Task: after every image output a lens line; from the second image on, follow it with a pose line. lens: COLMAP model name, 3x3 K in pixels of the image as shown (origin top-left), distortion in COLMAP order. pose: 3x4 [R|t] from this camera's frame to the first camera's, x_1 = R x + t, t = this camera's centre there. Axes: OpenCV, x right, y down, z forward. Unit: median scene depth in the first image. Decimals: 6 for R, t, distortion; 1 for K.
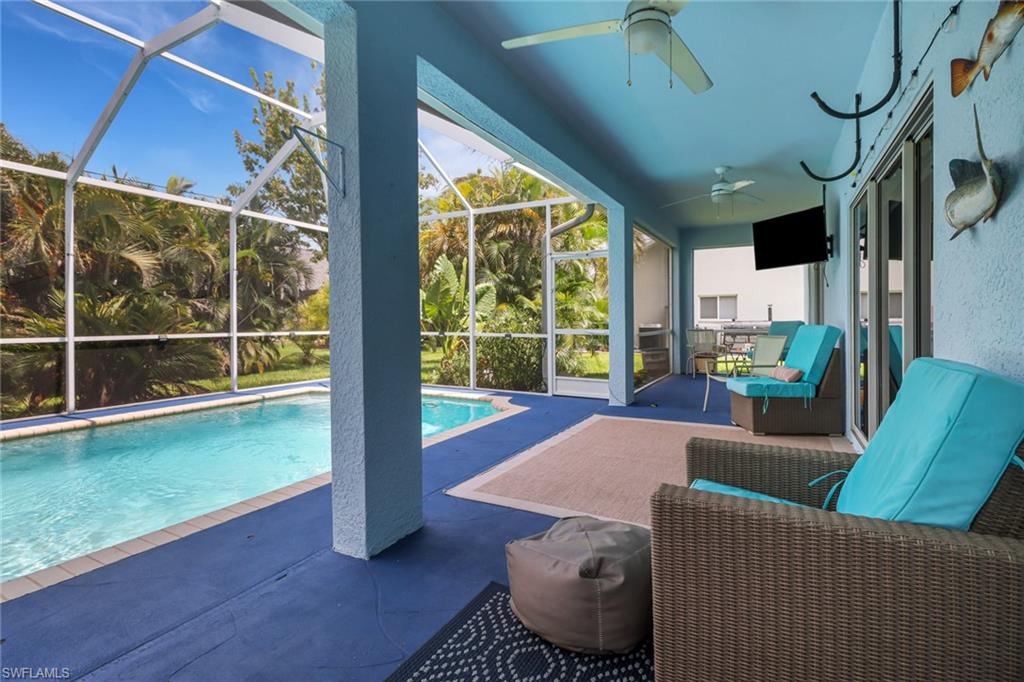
lens RADIAL K [[484.2, 0, 489.3], [0, 484.2, 325.8], [0, 0, 1]] dist [0.001716, -0.000754]
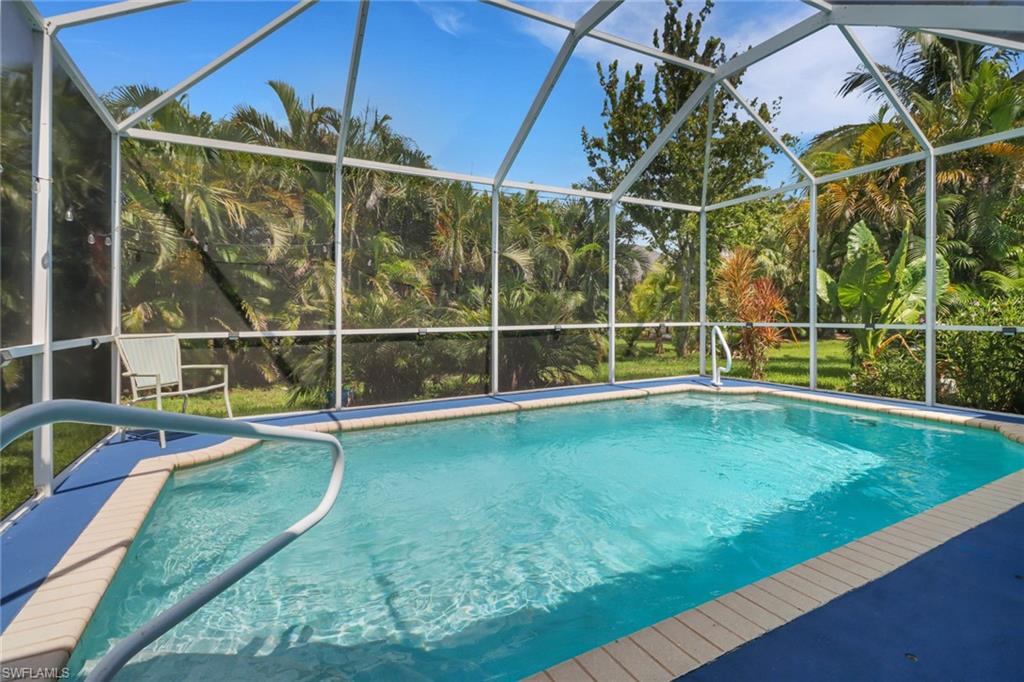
lens RADIAL K [[484.2, 0, 484.2], [0, 484.2, 320.3], [0, 0, 1]] dist [0.001716, -0.000754]
pose [[0.813781, 0.001302, -0.581170, -0.173695], [0.002099, 0.999984, 0.005180, 0.002449], [0.581167, -0.005435, 0.813766, 0.058232]]
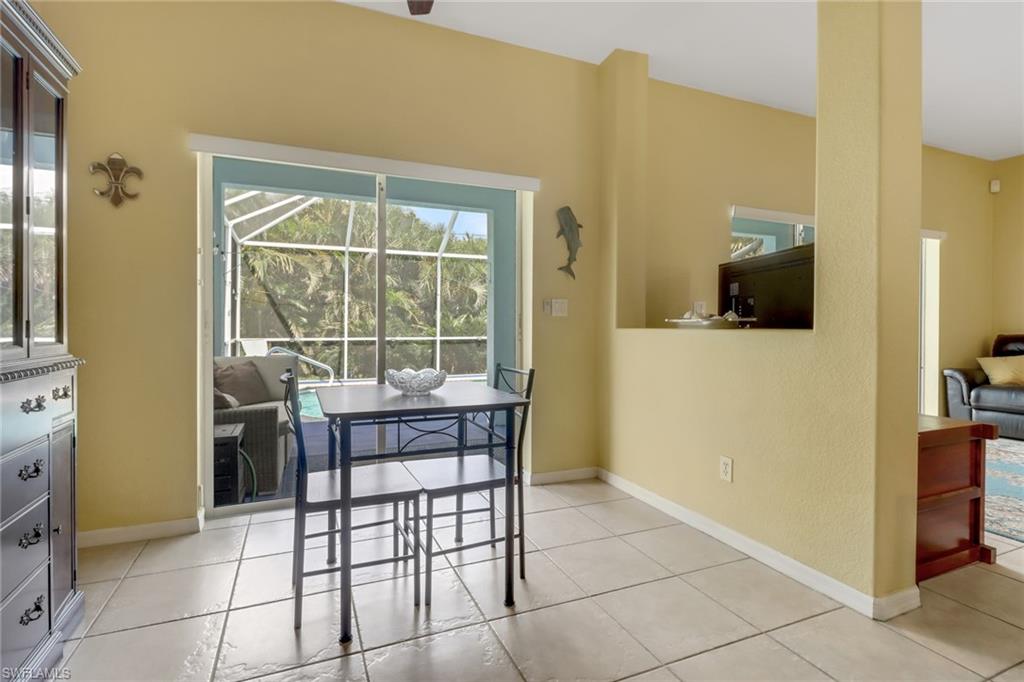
lens RADIAL K [[449.6, 0, 505.6], [0, 449.6, 331.3], [0, 0, 1]] dist [-0.003179, -0.000041]
pose [[0.817862, 0.006704, -0.575376, 0.287267], [-0.009254, 0.999956, -0.001503, -0.000089], [0.575340, 0.006553, 0.817888, -0.231720]]
